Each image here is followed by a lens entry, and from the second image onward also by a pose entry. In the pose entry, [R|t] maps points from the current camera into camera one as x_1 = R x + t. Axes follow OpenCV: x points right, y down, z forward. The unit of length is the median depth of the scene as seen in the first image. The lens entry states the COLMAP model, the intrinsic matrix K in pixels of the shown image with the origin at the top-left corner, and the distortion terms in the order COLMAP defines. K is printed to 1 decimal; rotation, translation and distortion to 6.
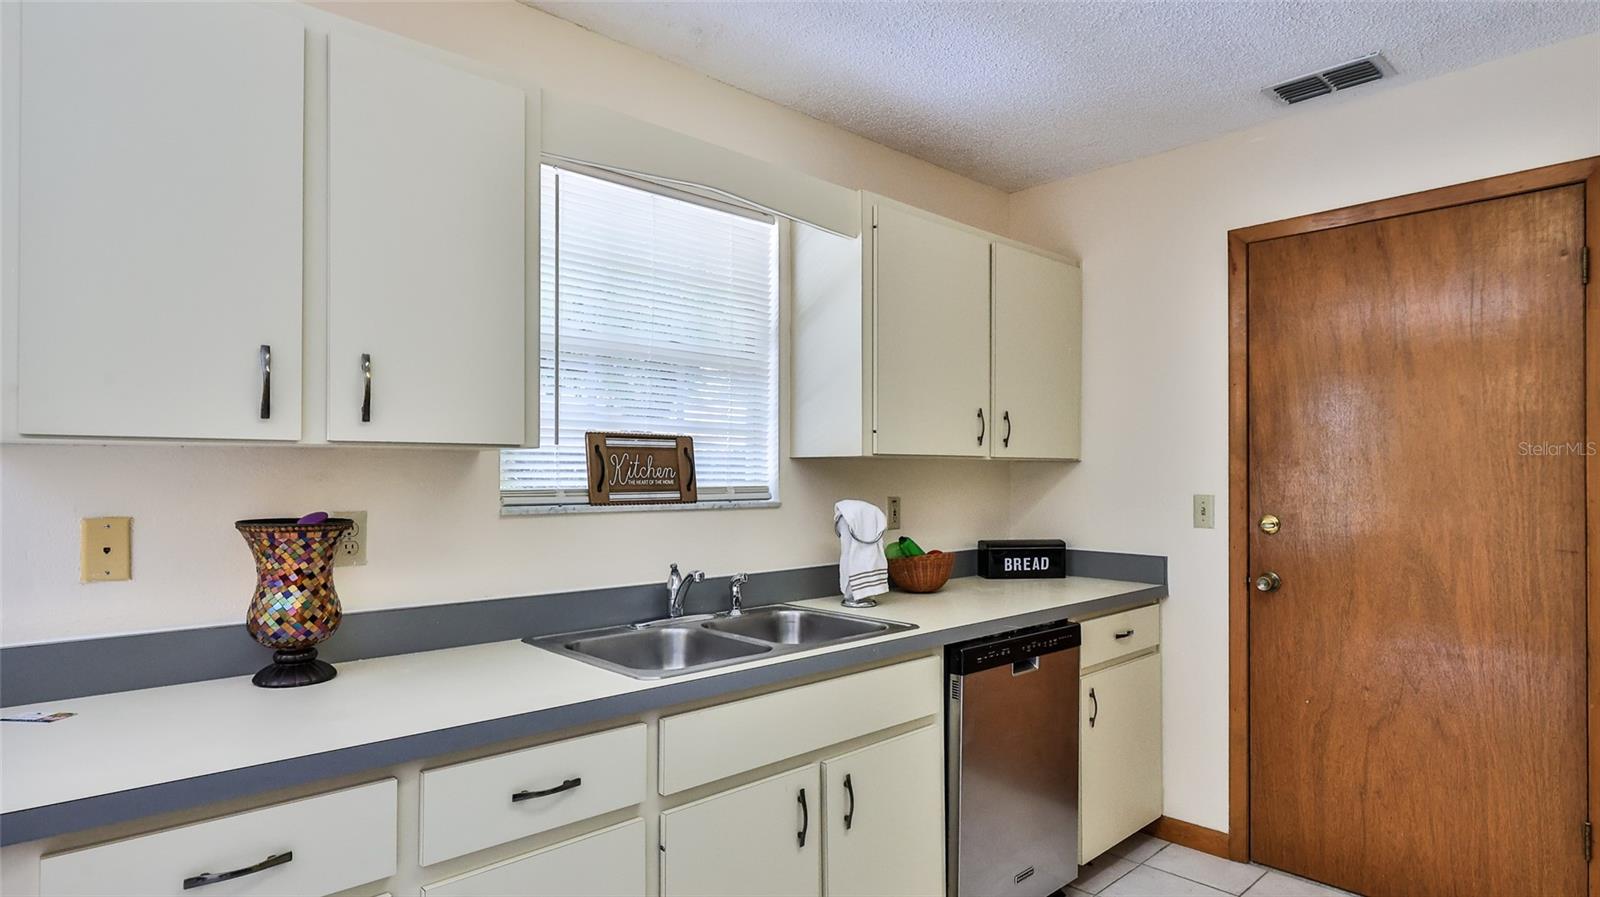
lens RADIAL K [[822.8, 0, 812.2], [0, 822.8, 469.1], [0, 0, 1]] dist [0.000896, -0.001292]
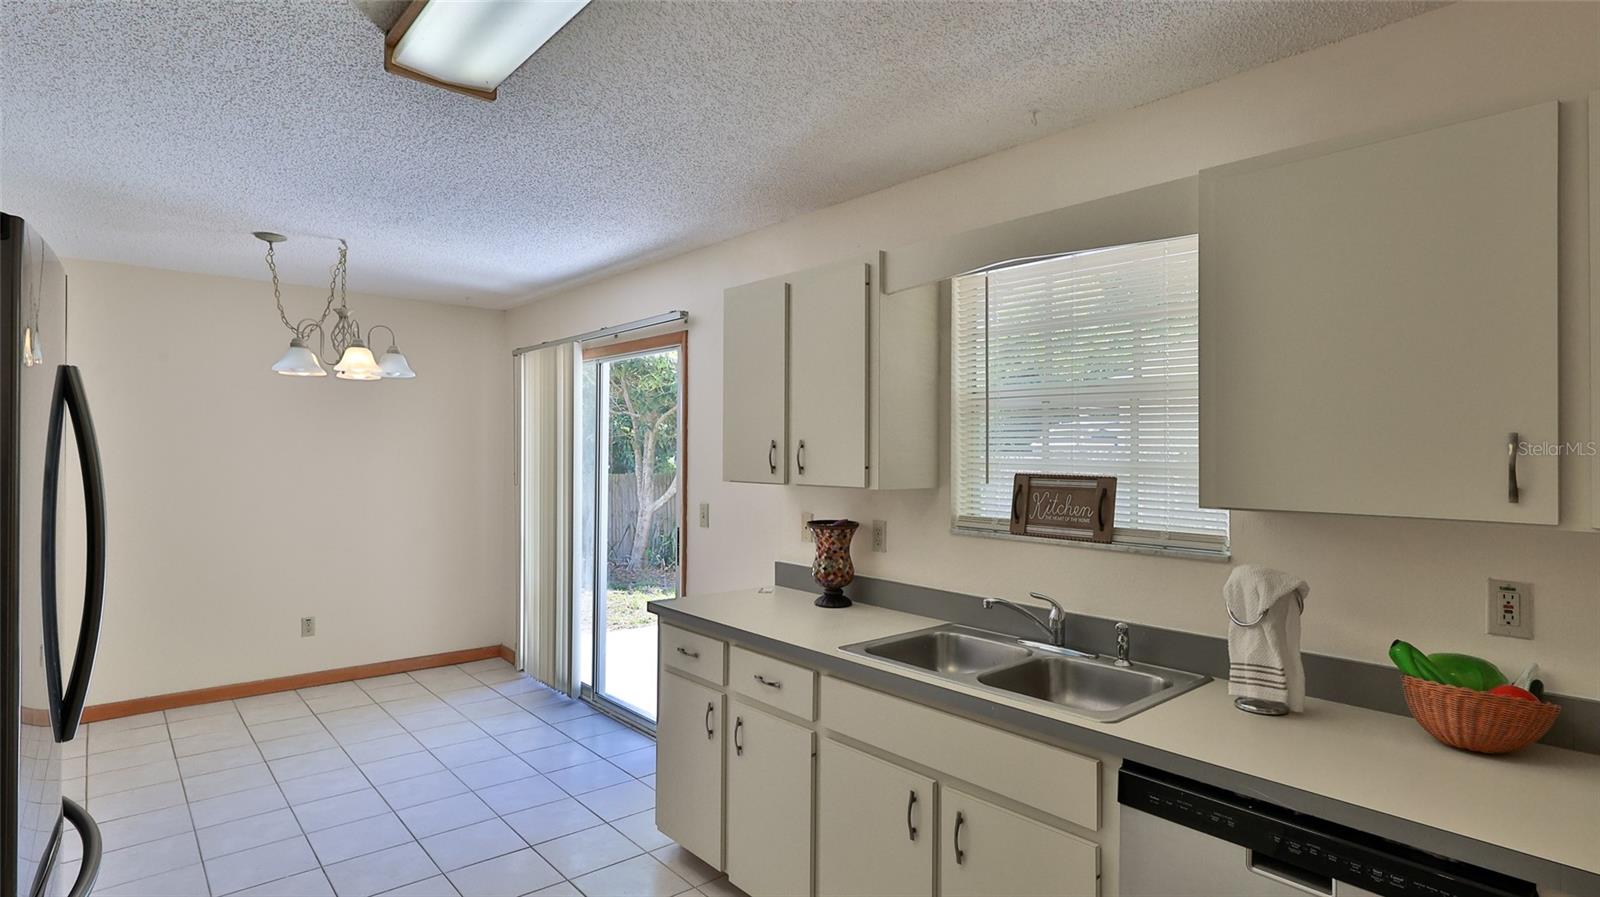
lens RADIAL K [[822.8, 0, 793.2], [0, 822.8, 446.8], [0, 0, 1]] dist [0.000896, -0.001292]
pose [[-0.036849, -0.006511, -0.999300, 0.830664], [-0.002674, 0.999976, -0.006417, -0.065784], [0.999317, 0.002435, -0.036866, 0.620710]]
